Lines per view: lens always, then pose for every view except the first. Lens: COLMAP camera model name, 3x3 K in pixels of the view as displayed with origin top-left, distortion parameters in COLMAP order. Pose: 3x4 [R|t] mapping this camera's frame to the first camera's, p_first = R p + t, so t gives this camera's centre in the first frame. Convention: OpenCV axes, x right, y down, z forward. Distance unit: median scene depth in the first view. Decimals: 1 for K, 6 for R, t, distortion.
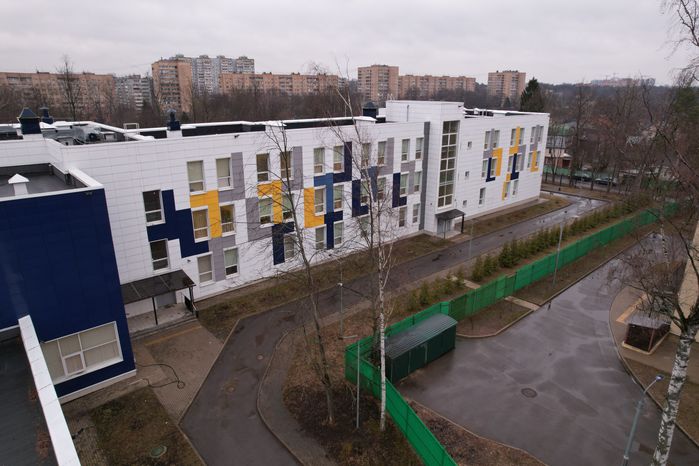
lens RADIAL K [[439.5, 0, 349.5], [0, 439.5, 233.0], [0, 0, 1]] dist [-0.032189, 0.053211]
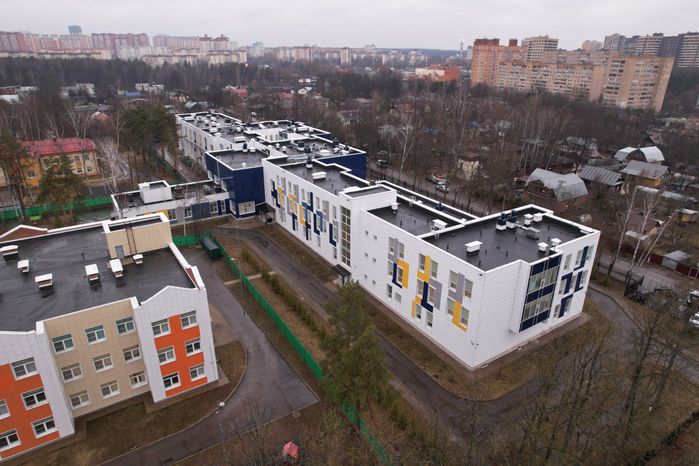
lens RADIAL K [[439.5, 0, 349.5], [0, 439.5, 233.0], [0, 0, 1]] dist [-0.032189, 0.053211]
pose [[-0.136422, 0.381912, -0.914074, 1.378773], [-0.312530, 0.858989, 0.405541, -0.680439], [0.940061, 0.341000, 0.002174, 0.933984]]
